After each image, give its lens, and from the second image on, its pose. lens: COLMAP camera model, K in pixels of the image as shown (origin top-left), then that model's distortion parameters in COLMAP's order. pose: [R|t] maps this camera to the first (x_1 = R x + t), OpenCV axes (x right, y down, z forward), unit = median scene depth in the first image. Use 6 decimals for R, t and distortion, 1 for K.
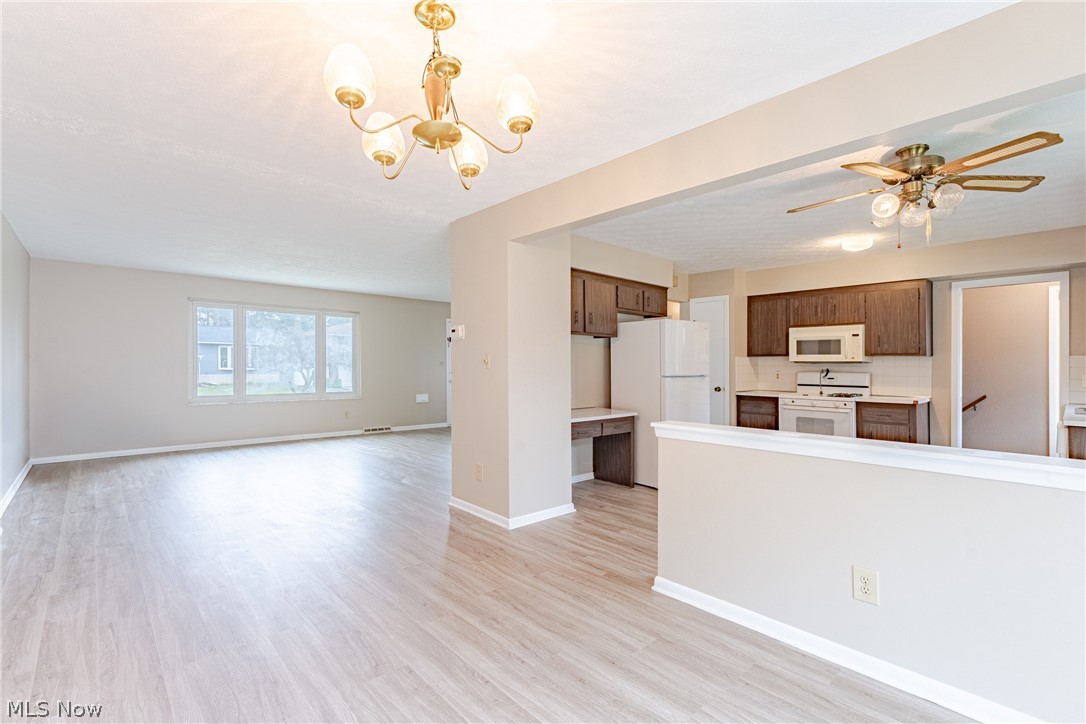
lens RADIAL K [[491.7, 0, 543.0], [0, 491.7, 362.0], [0, 0, 1]] dist [0.004579, 0.000501]
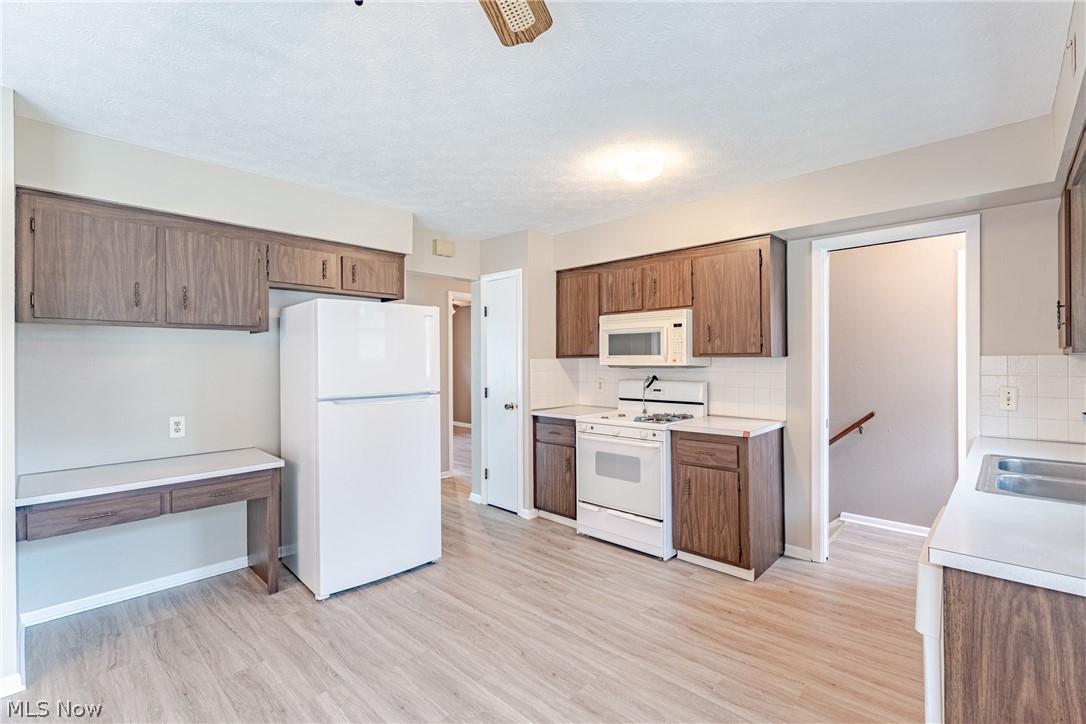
lens RADIAL K [[491.7, 0, 543.0], [0, 491.7, 362.0], [0, 0, 1]] dist [0.004579, 0.000501]
pose [[0.998019, -0.013135, 0.061532, 0.407555], [0.012505, 0.999865, 0.010614, -0.014826], [-0.061664, -0.009824, 0.998049, 0.356318]]
